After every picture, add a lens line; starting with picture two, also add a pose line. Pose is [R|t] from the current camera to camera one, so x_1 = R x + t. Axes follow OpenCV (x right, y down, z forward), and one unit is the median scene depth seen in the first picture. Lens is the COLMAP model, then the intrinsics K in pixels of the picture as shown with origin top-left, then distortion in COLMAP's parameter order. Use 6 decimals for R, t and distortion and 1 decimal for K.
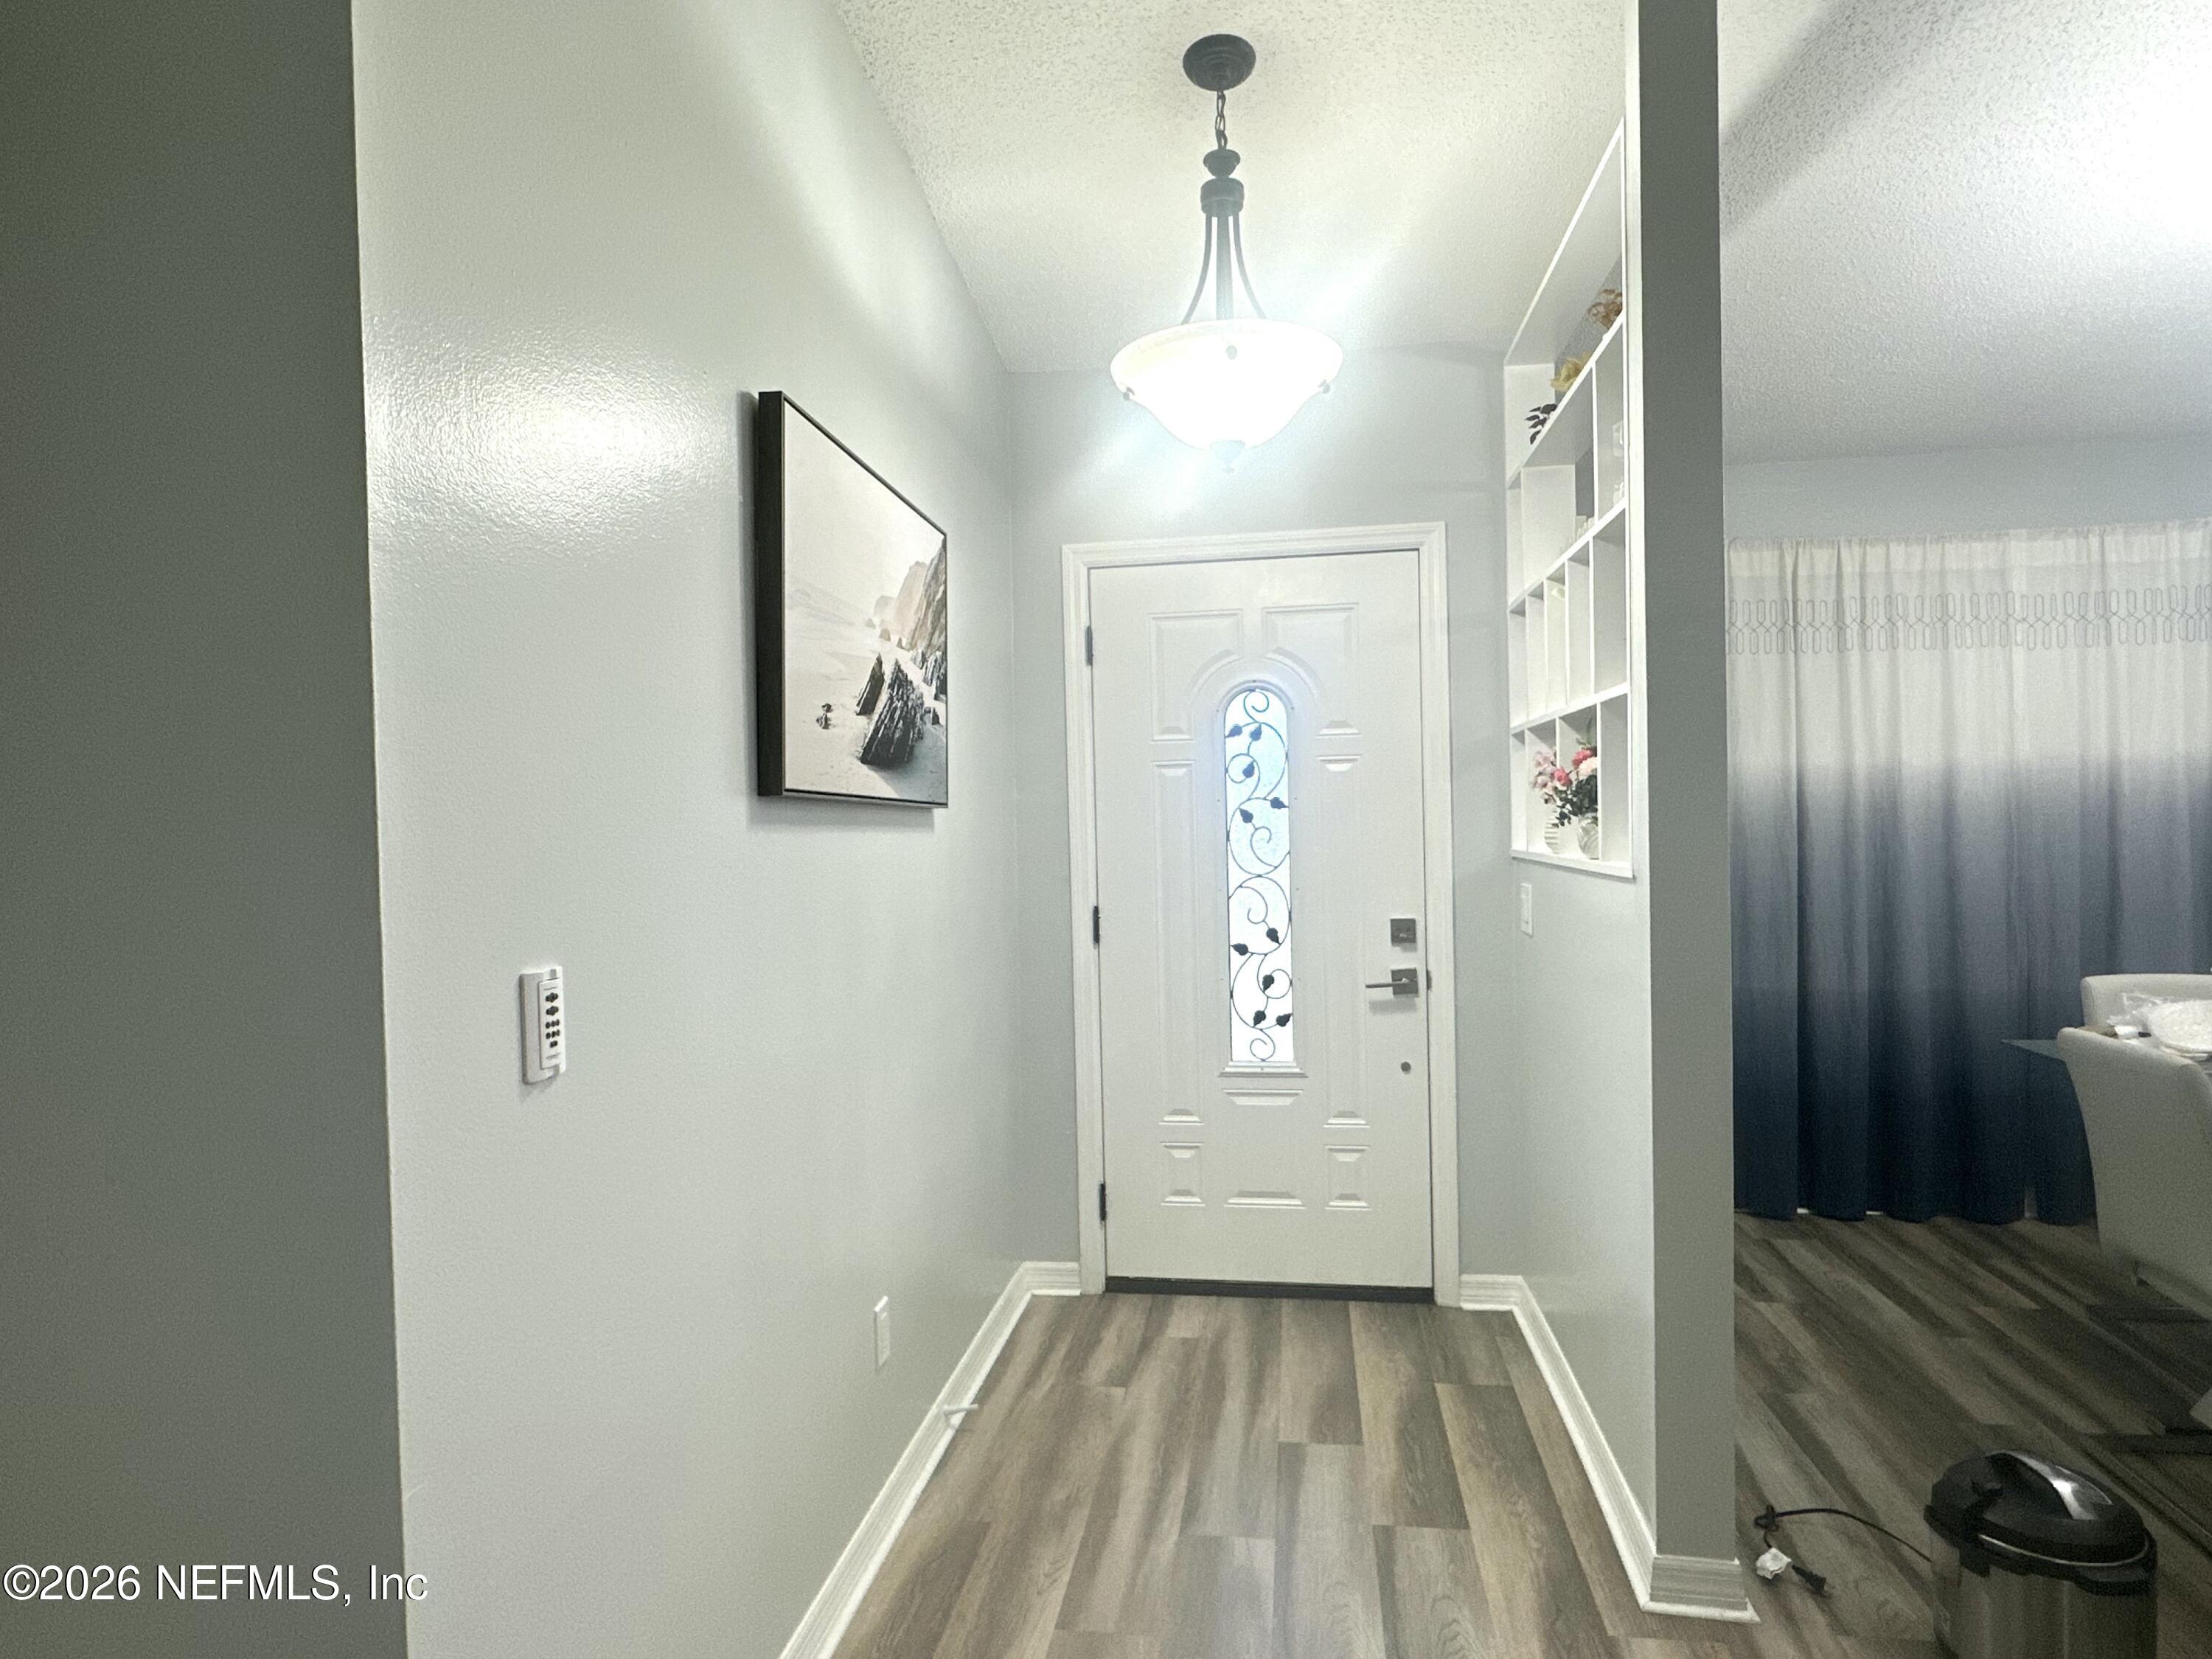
lens RADIAL K [[1274.4, 0, 1115.4], [0, 1274.4, 839.0], [0, 0, 1]] dist [-0.004618, -0.000720]
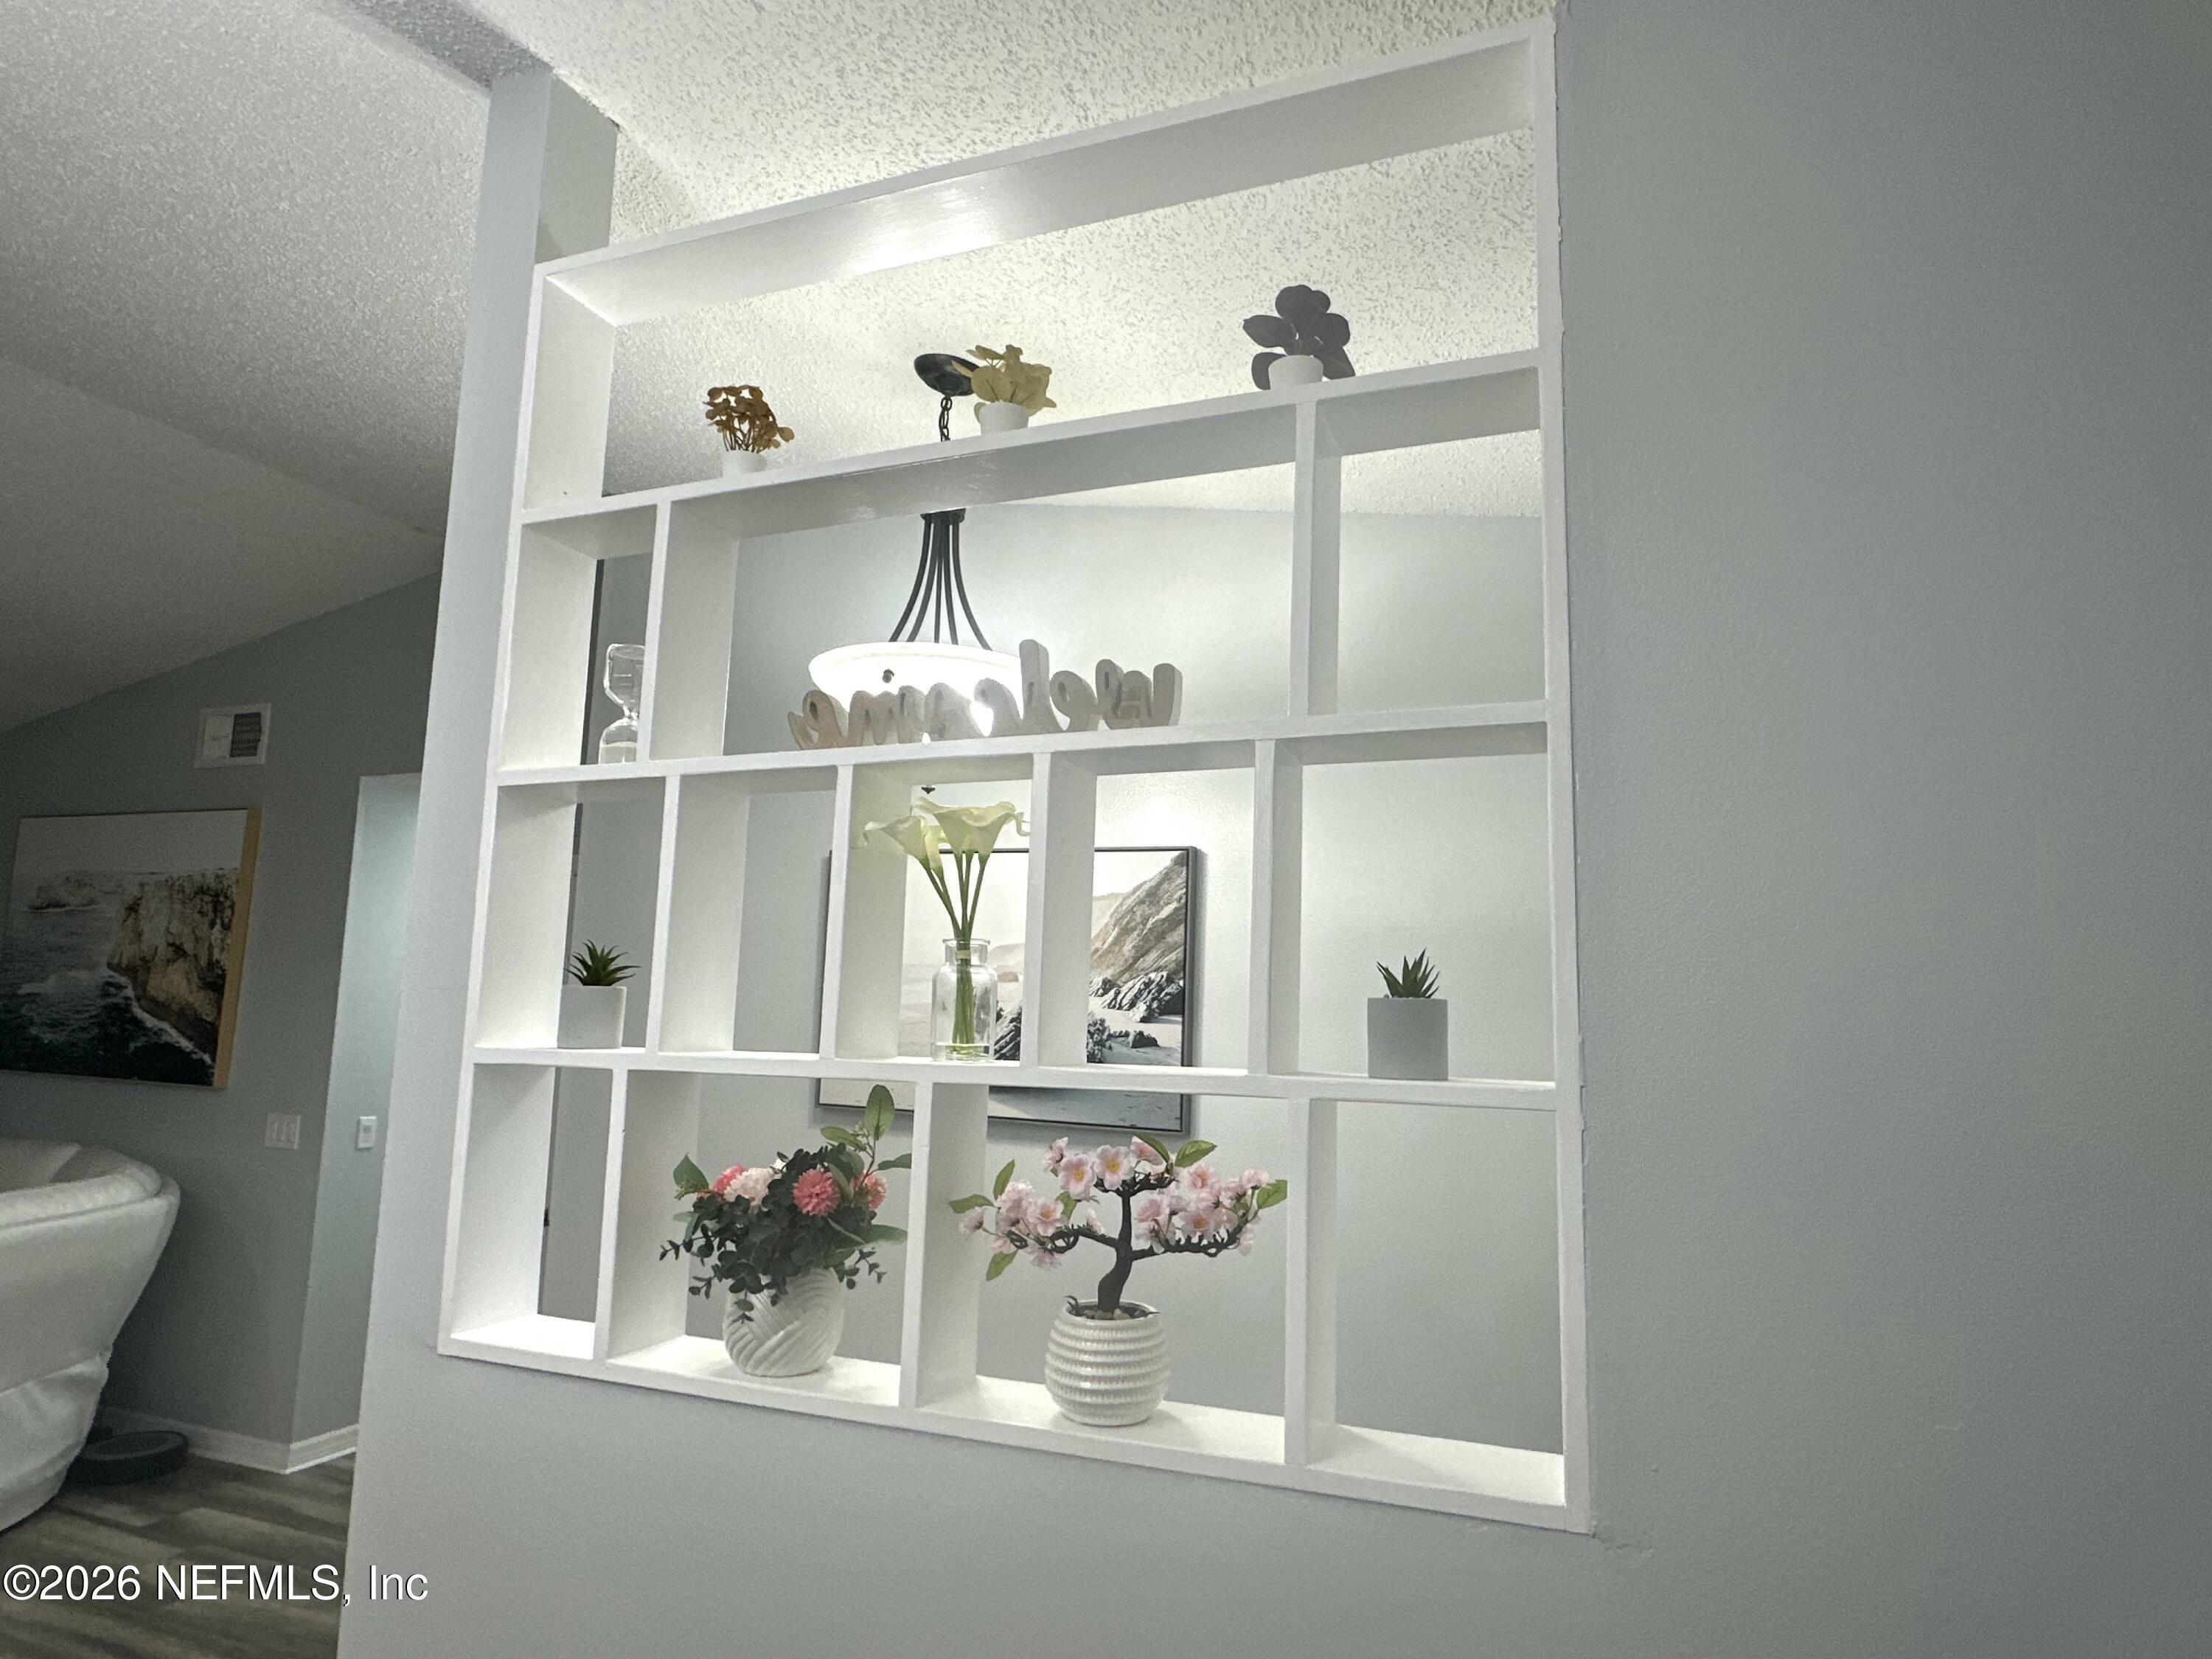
lens RADIAL K [[1274.4, 0, 1098.0], [0, 1274.4, 840.2], [0, 0, 1]] dist [-0.004618, -0.000720]
pose [[-0.240030, -0.115784, -0.963836, 0.882140], [-0.032186, 0.993265, -0.111304, -0.144094], [0.970232, 0.004305, -0.242140, 1.253457]]
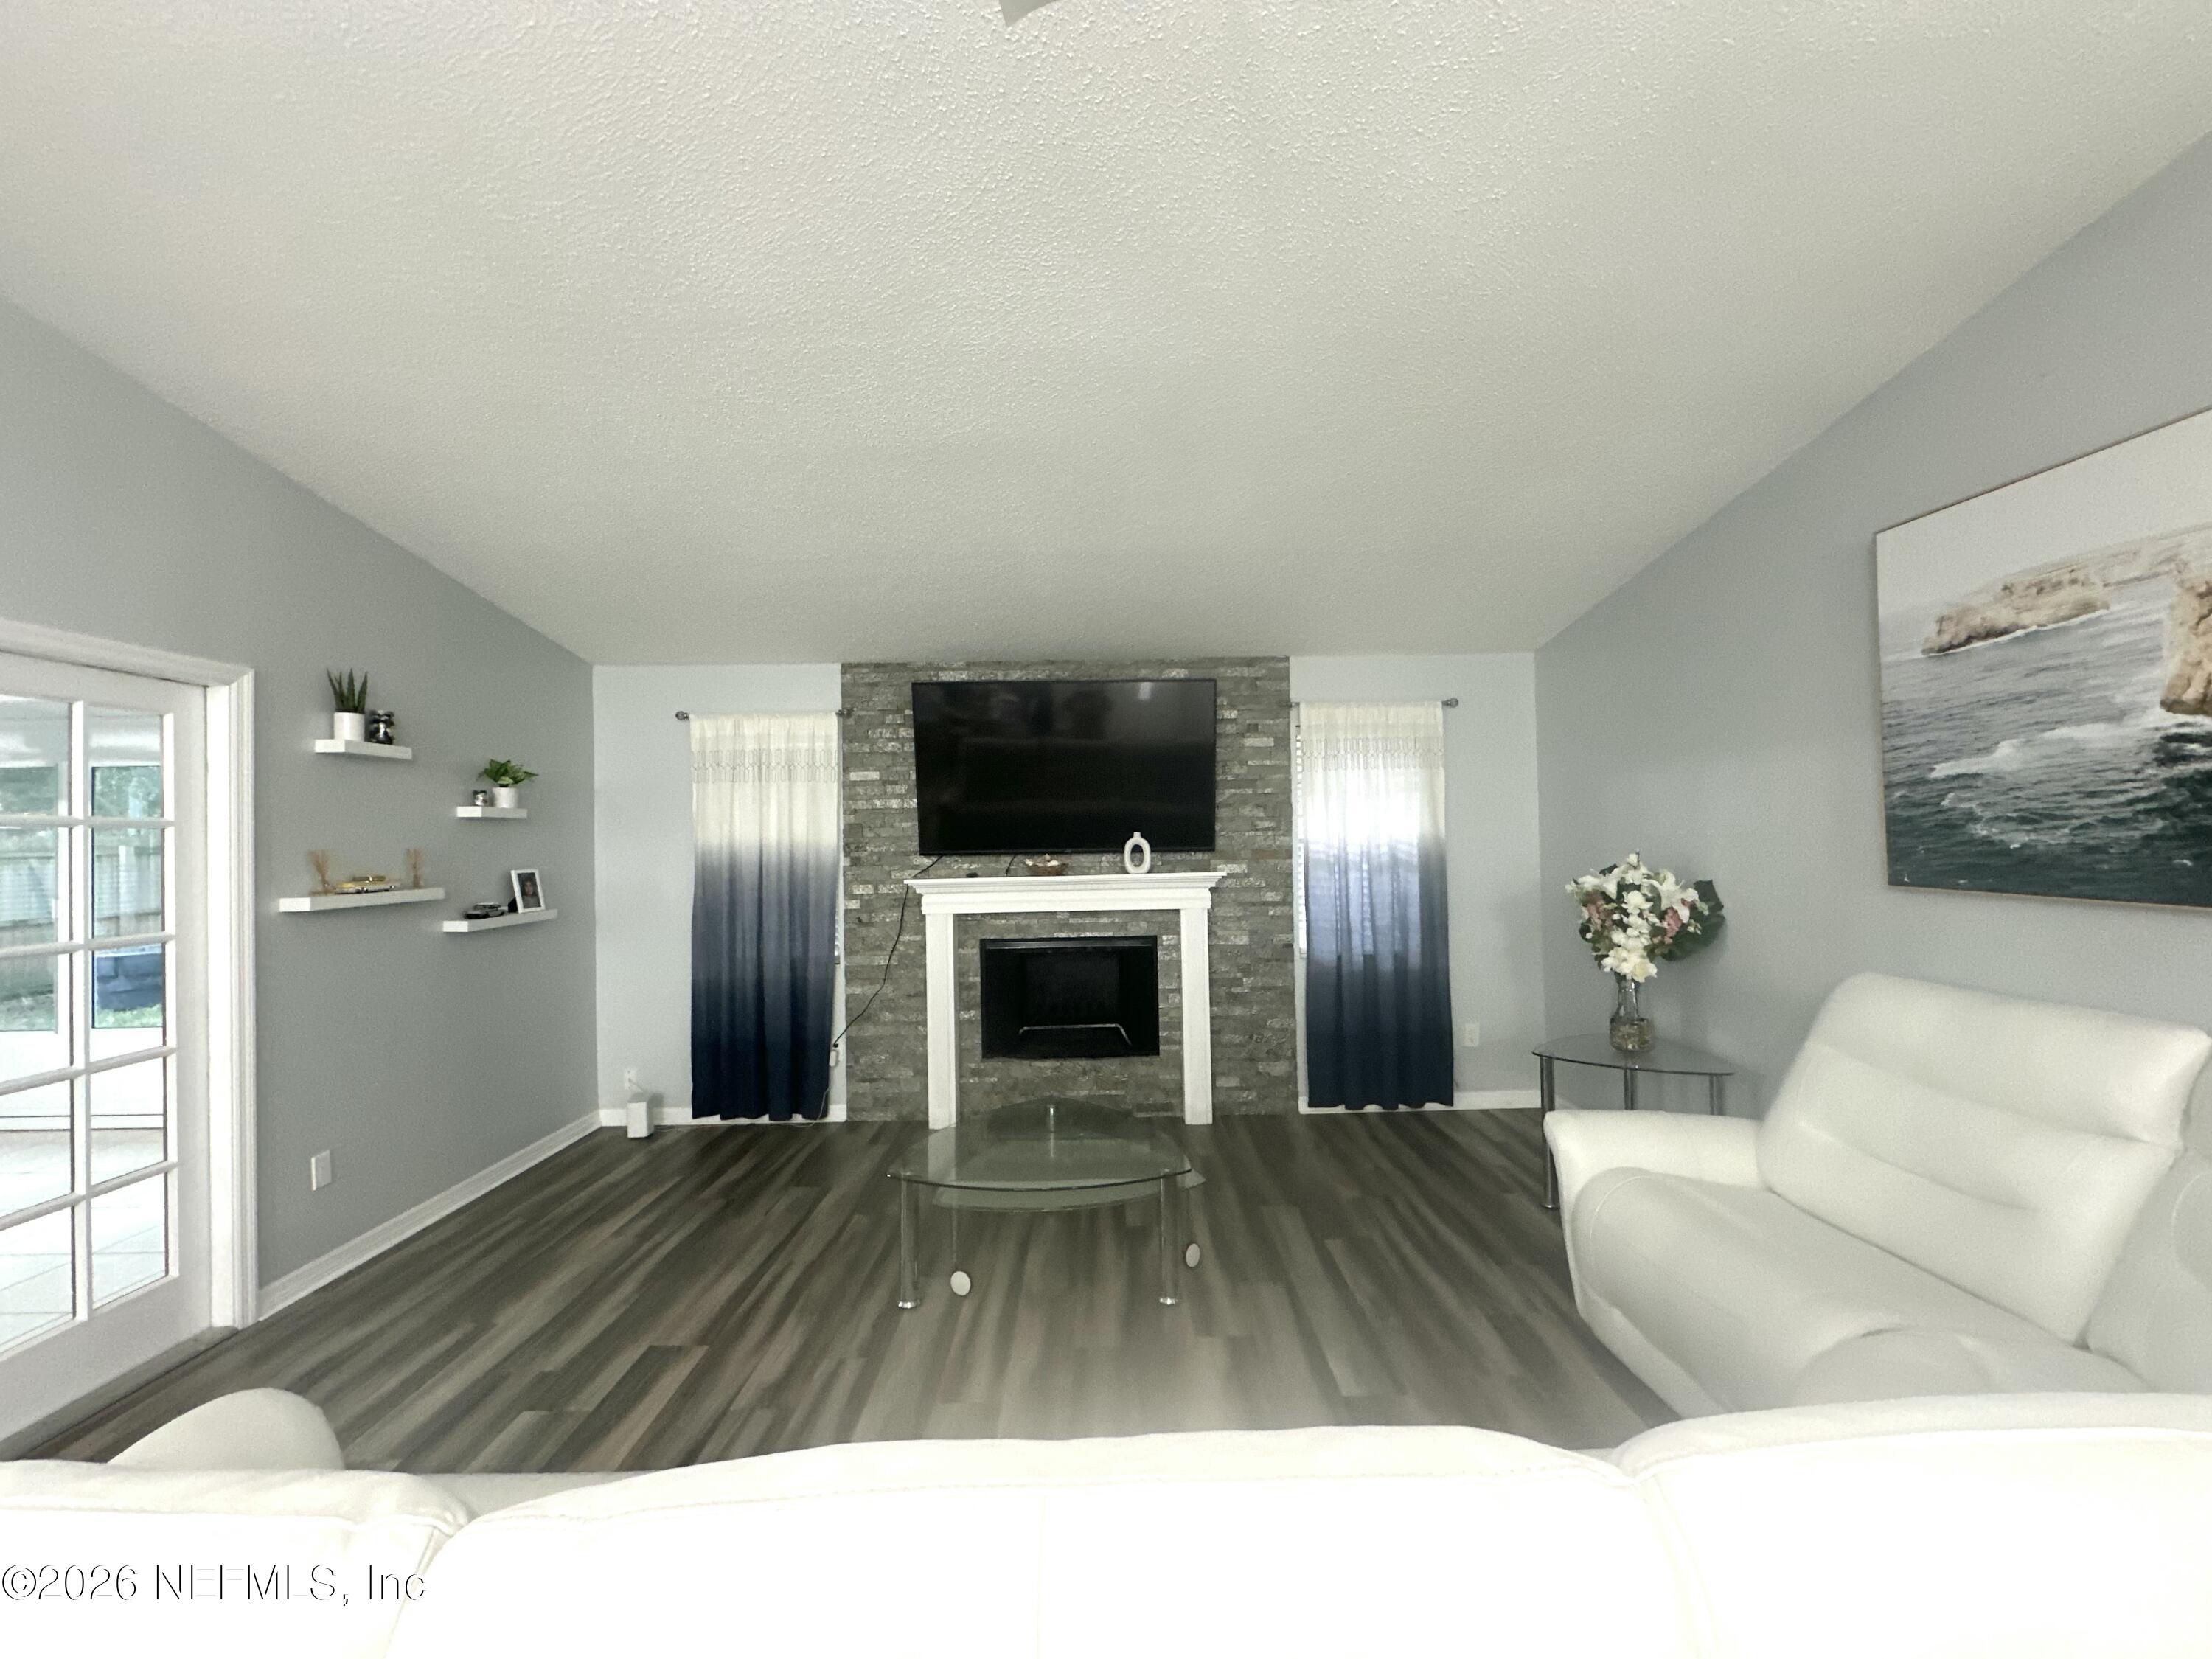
lens RADIAL K [[882.1, 0, 1103.5], [0, 882.1, 826.9], [0, 0, 1]] dist [-0.007650, 0.001493]
pose [[-0.988716, 0.041263, -0.144007, 0.346531], [0.040853, 0.999148, 0.005806, -0.060367], [0.144124, -0.000143, -0.989560, -0.088367]]
